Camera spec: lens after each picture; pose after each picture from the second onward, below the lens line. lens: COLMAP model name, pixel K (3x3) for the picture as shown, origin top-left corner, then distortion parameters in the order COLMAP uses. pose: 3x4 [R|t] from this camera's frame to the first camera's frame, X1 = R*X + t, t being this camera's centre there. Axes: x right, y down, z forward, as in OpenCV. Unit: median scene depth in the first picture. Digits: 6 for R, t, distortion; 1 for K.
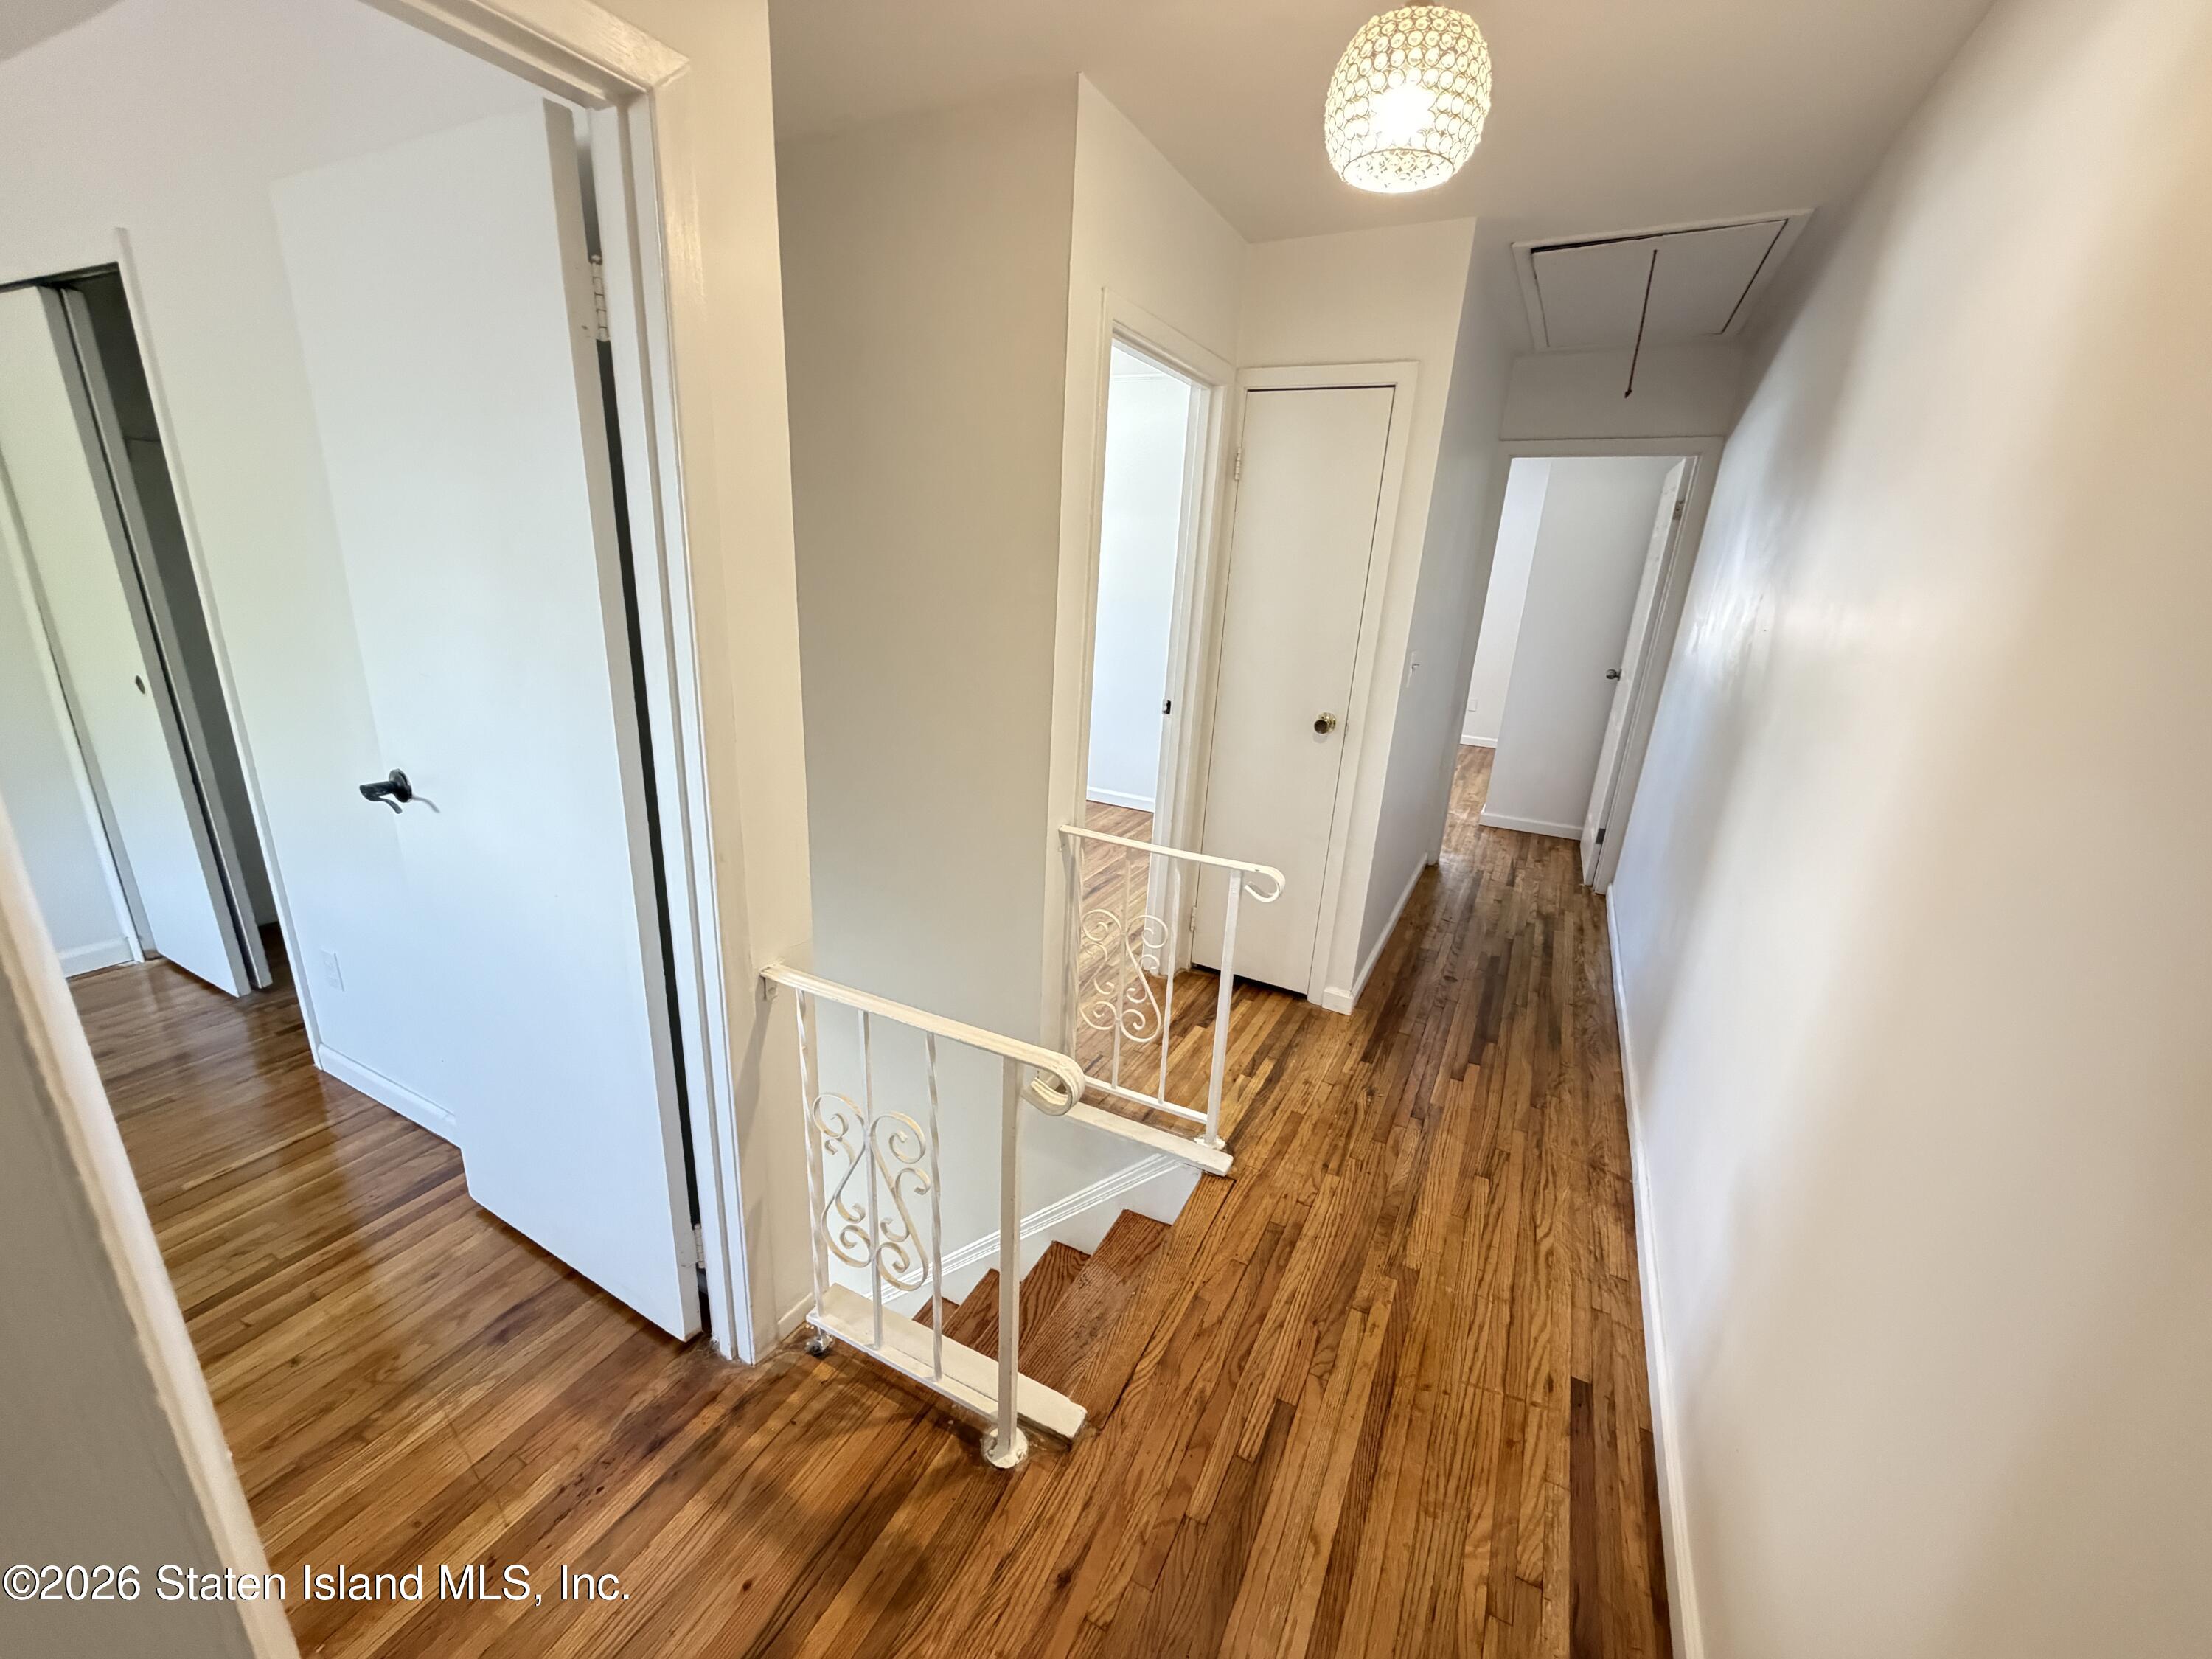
lens RADIAL K [[885.3, 0, 1112.1], [0, 885.3, 822.1], [0, 0, 1]] dist [-0.018189, -0.000132]
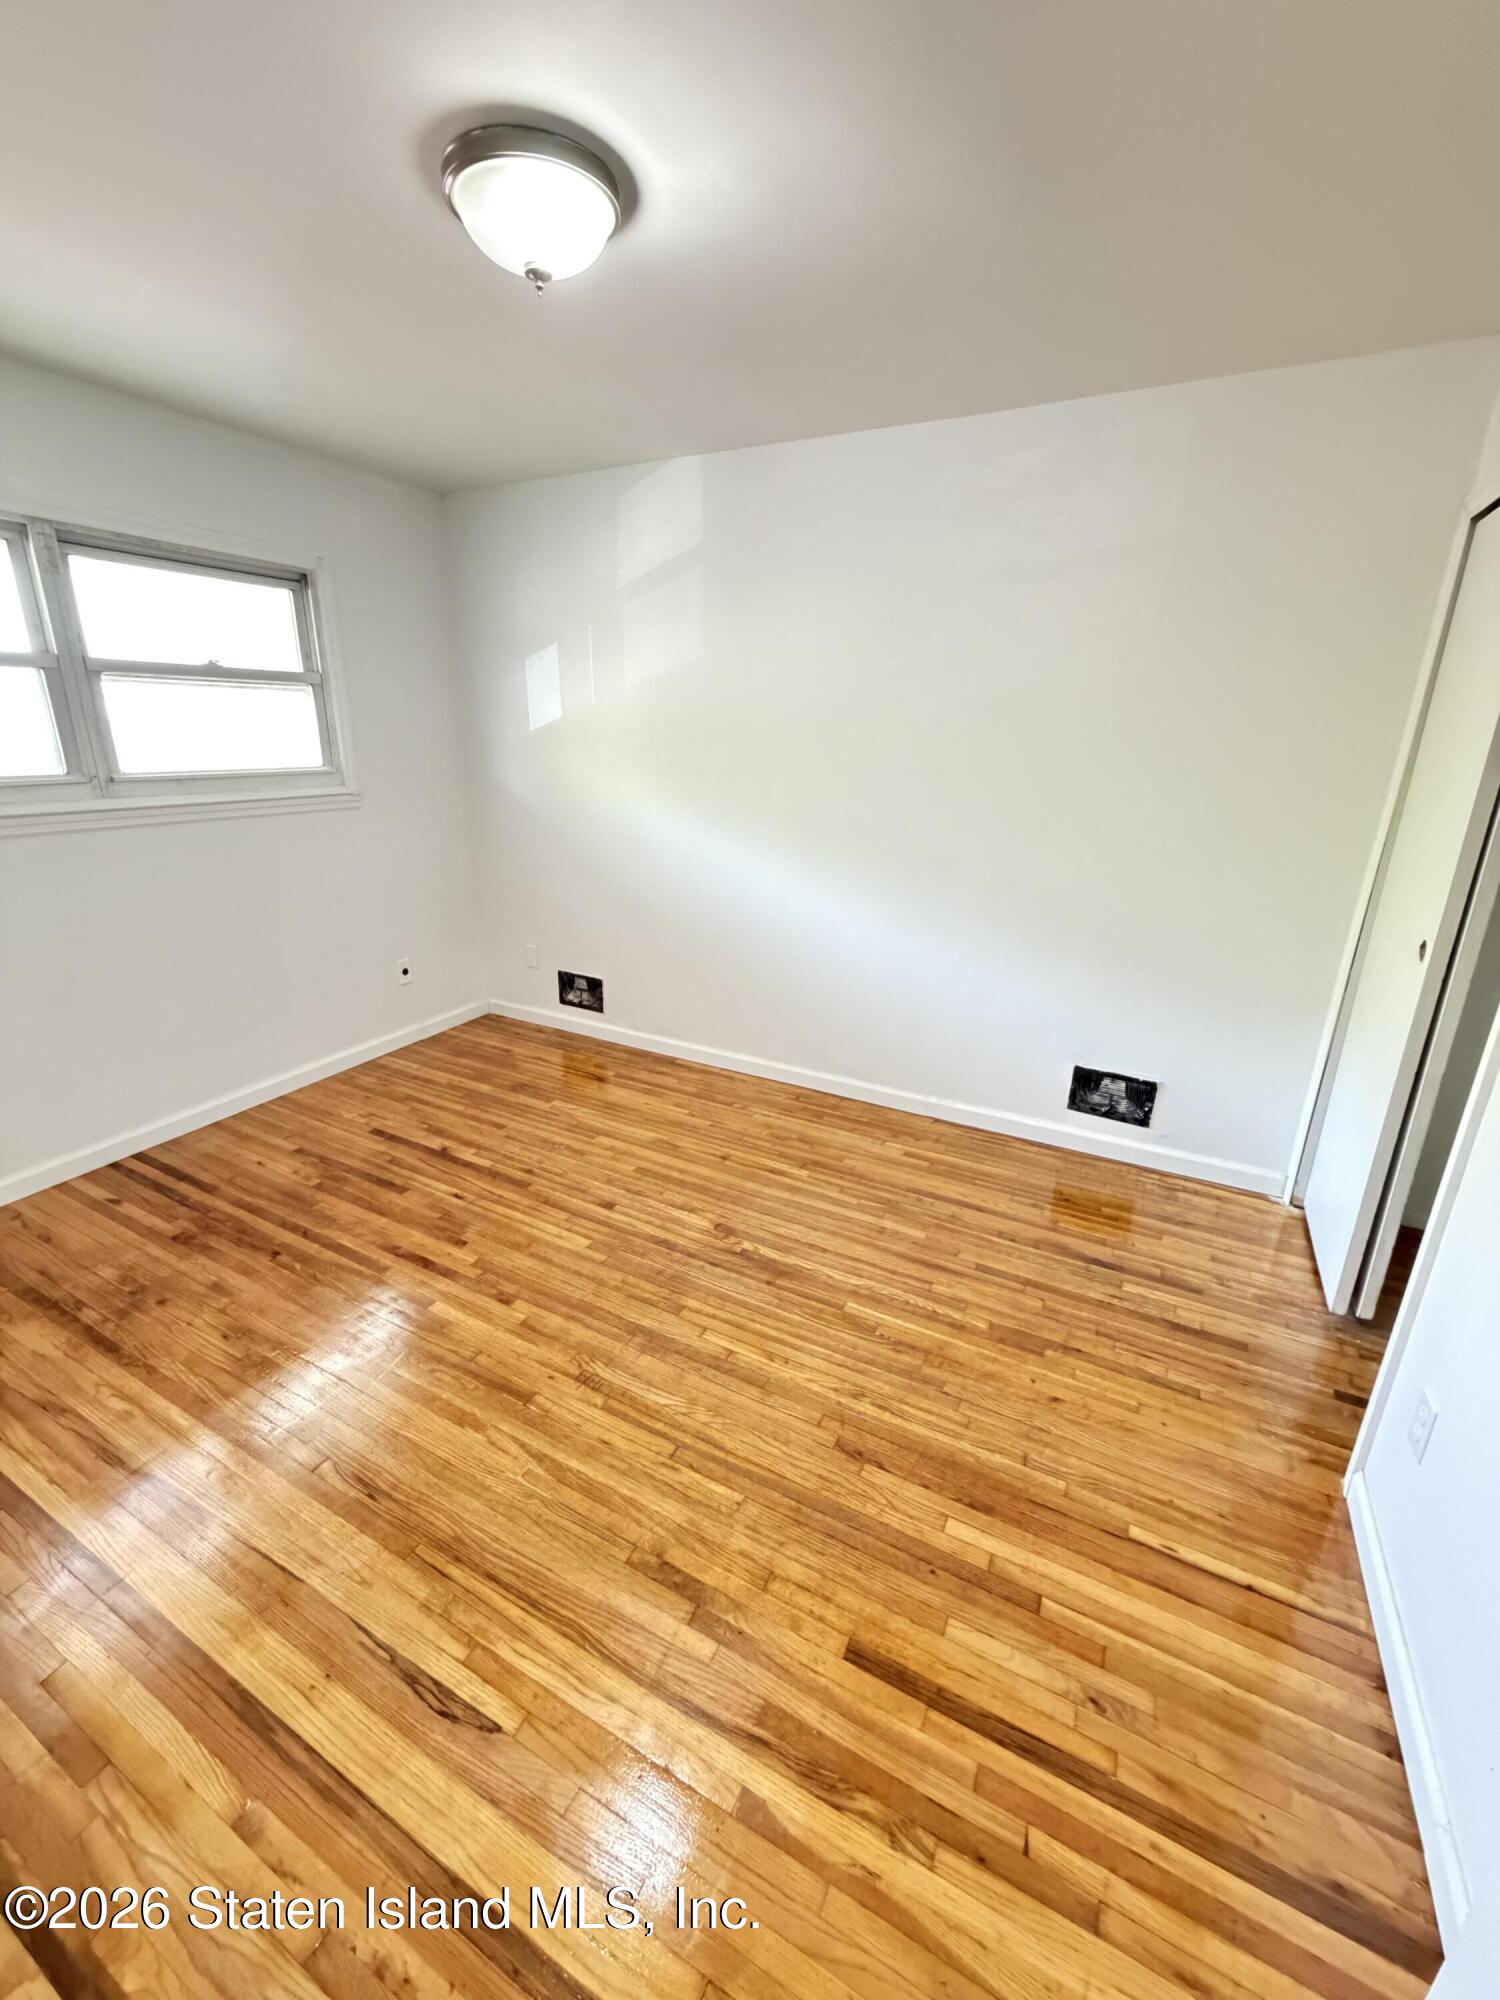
lens RADIAL K [[800.5, 0, 756.8], [0, 800.5, 993.0], [0, 0, 1]] dist [-0.018189, -0.000132]
pose [[-0.006482, 0.254967, -0.966928, -0.338370], [-0.316773, 0.916626, 0.243827, -0.104686], [0.948479, 0.307877, 0.074825, 0.316563]]
